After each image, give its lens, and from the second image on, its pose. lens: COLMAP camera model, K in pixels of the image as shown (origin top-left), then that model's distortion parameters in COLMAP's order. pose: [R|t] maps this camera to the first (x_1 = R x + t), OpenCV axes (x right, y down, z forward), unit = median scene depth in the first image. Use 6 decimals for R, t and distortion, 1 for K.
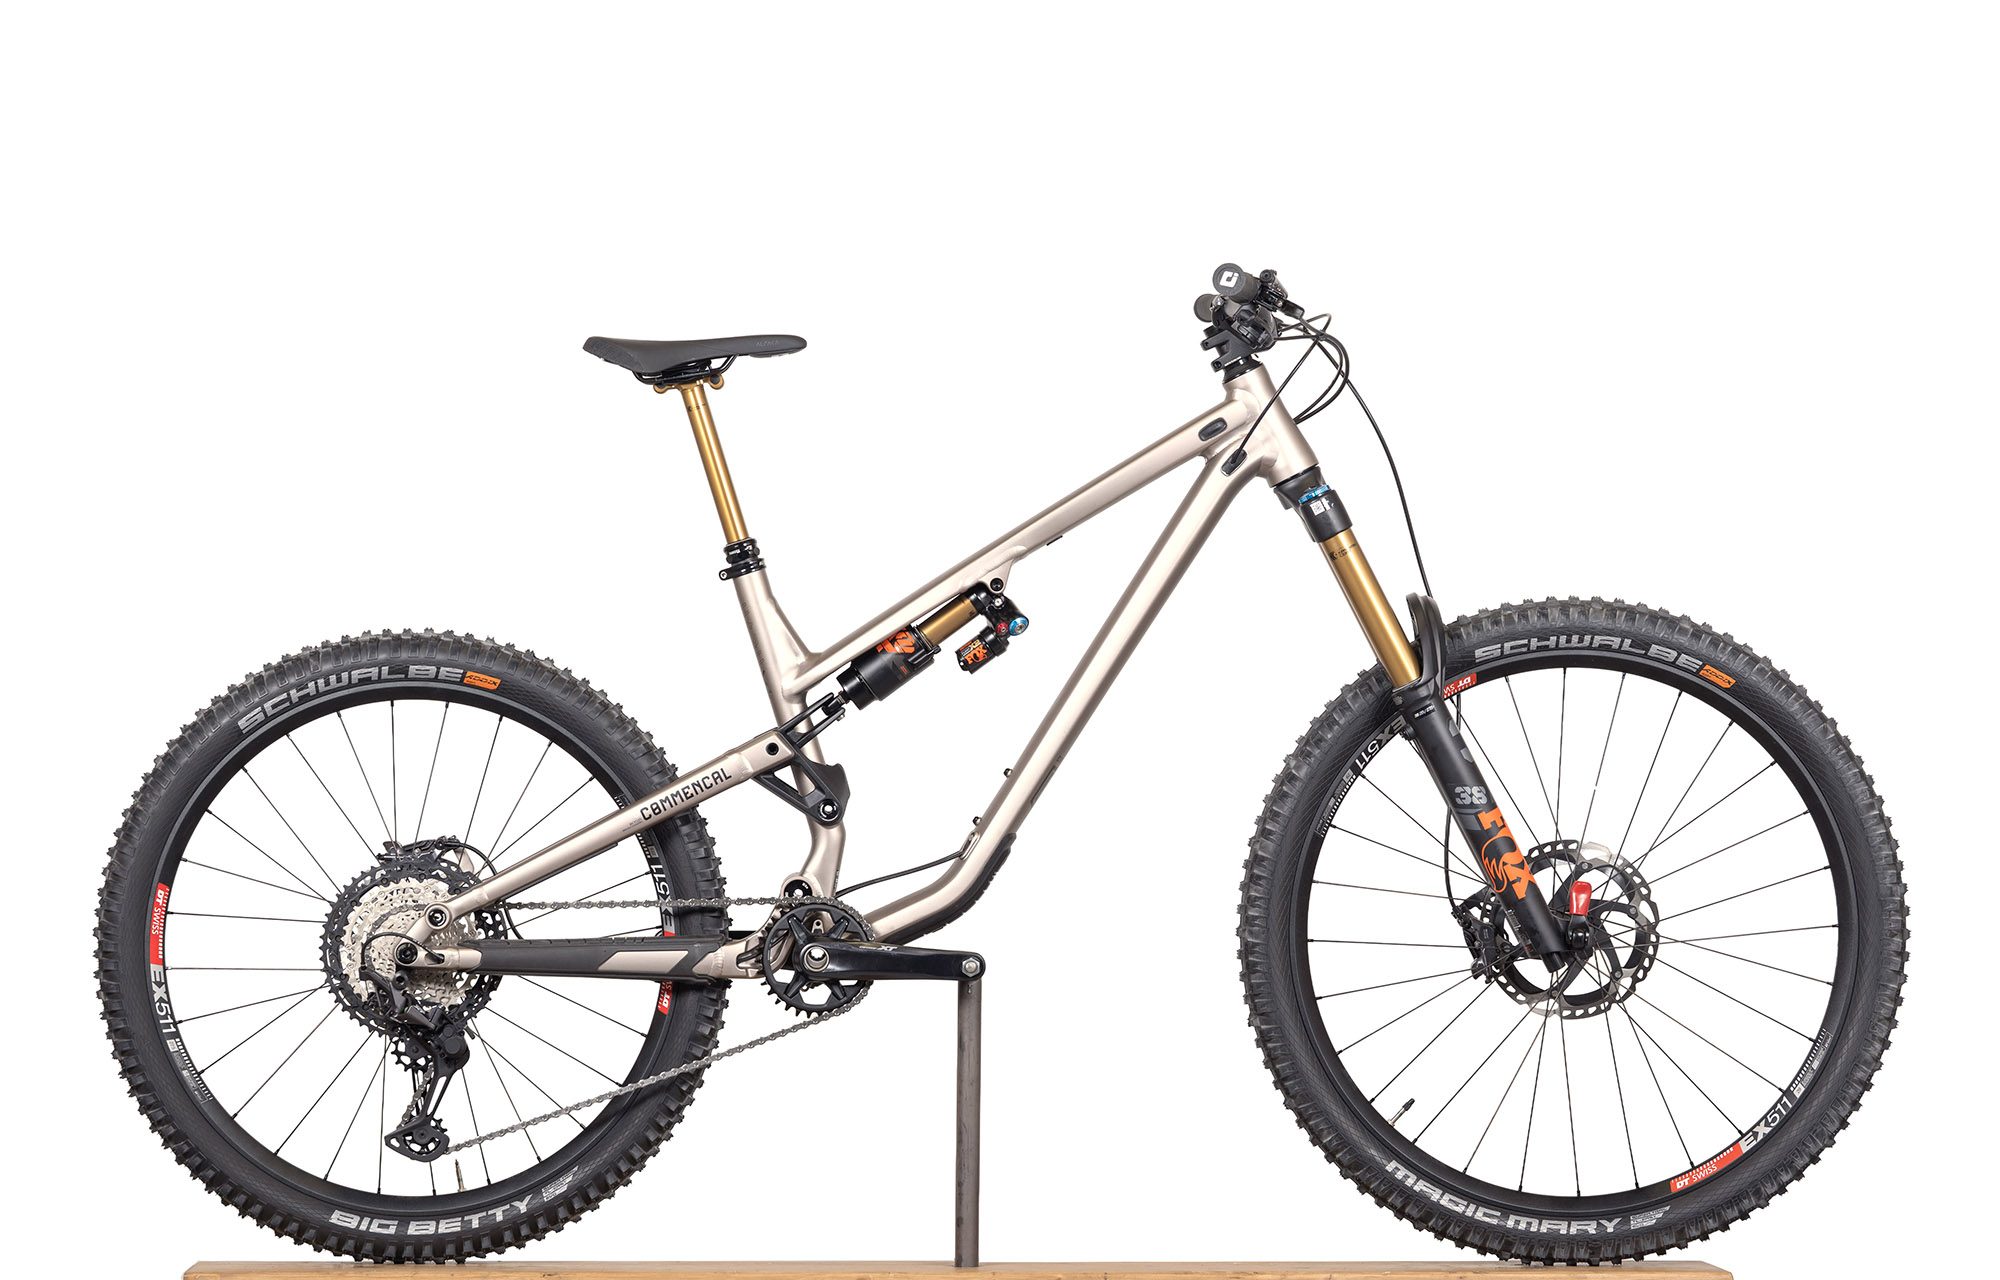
lens RADIAL K [[6301.7, 0, 1000.0], [0, 6301.7, 640.0], [0, 0, 1]] dist [-0.016147, -1.128945]
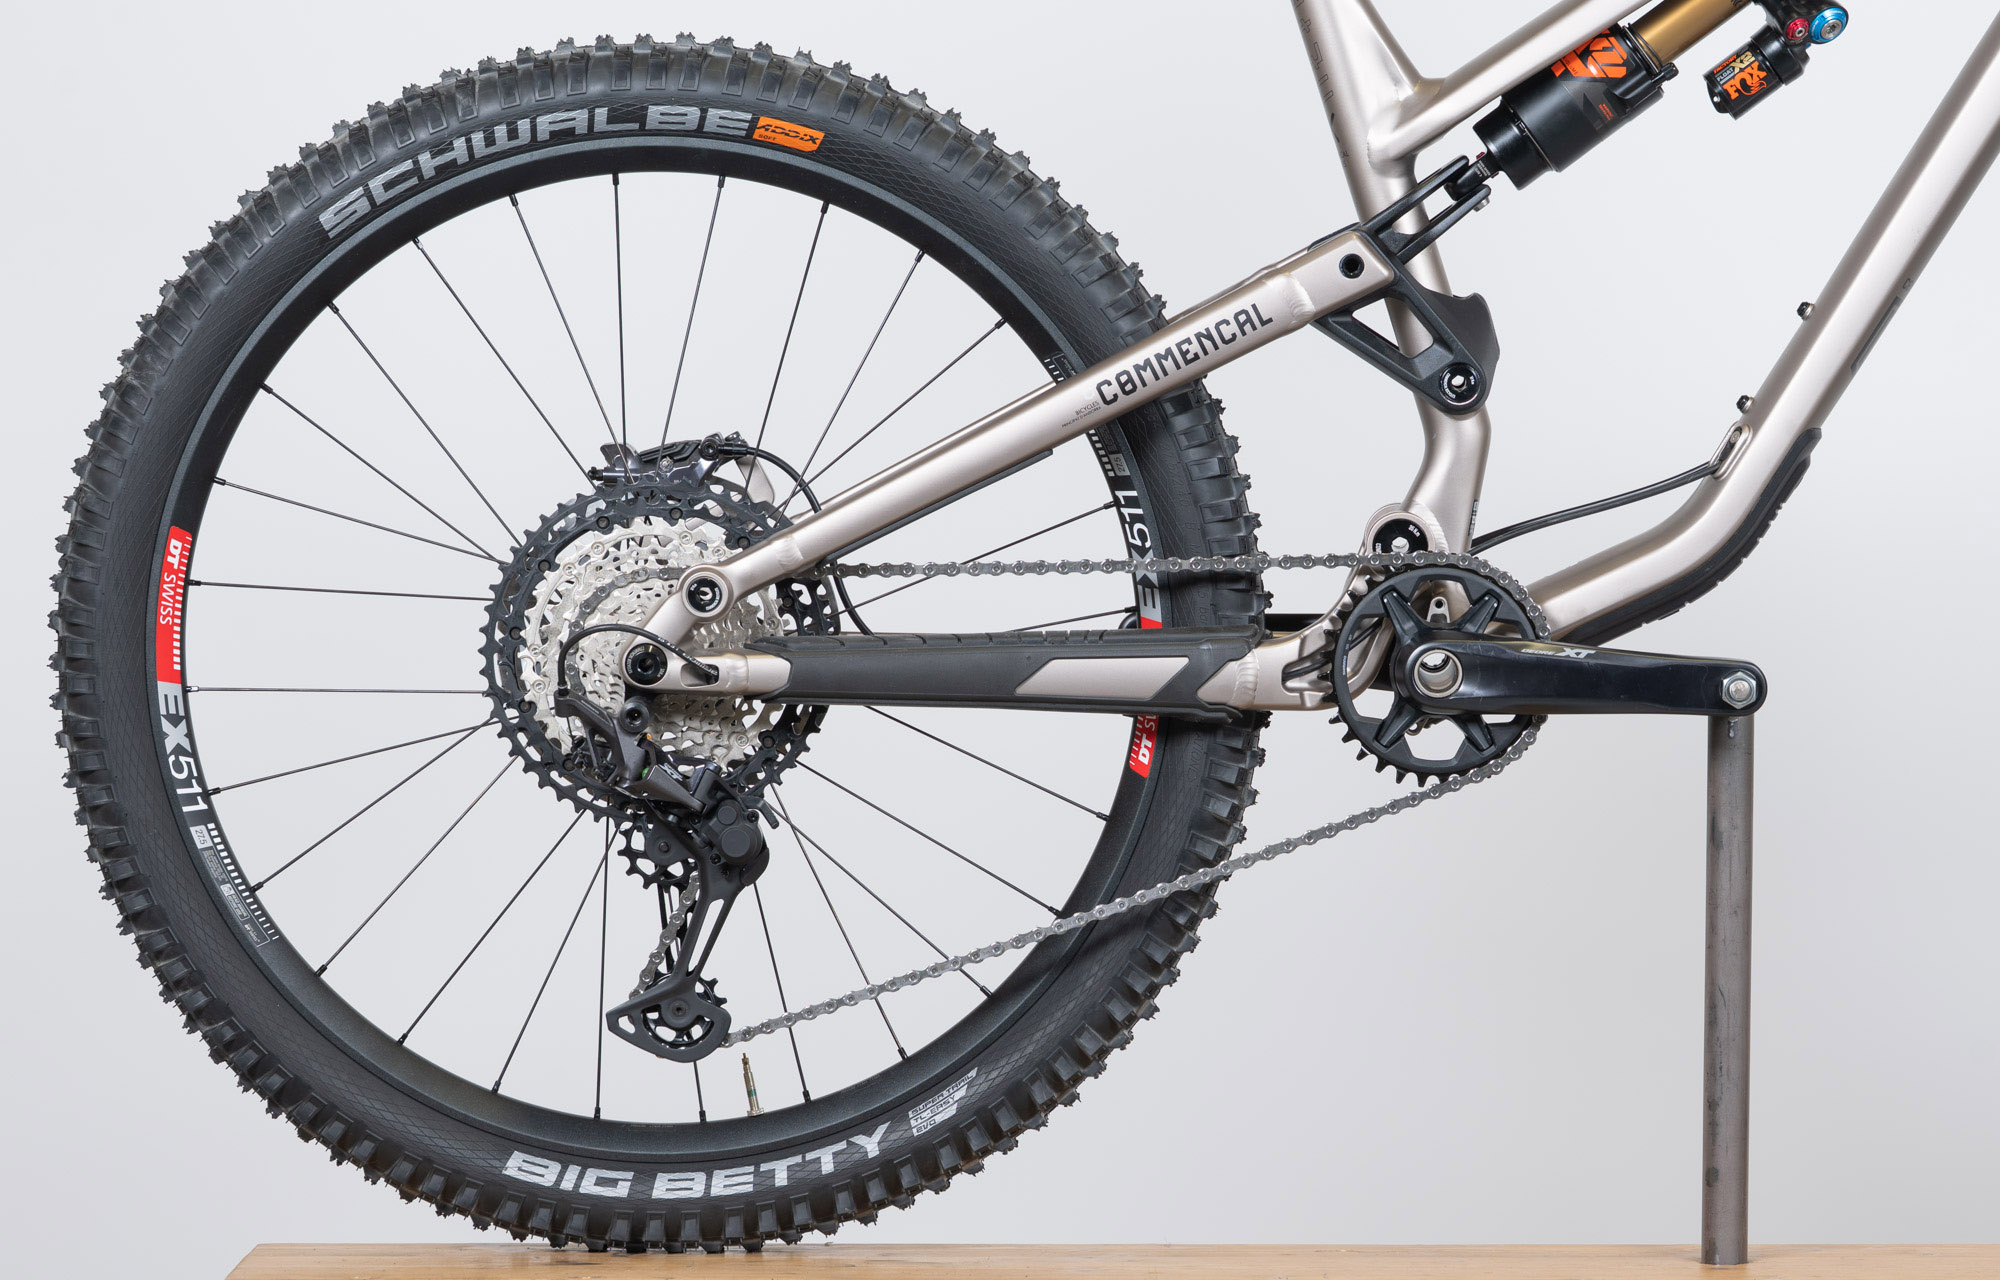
lens RADIAL K [[6301.7, 0, 1000.0], [0, 6301.7, 640.0], [0, 0, 1]] dist [-0.016147, -1.128945]
pose [[0.998754, 0.000873, -0.049895, -0.039075], [0.003359, 0.996404, 0.084667, 0.004066], [0.049789, -0.084729, 0.995159, 0.483654]]
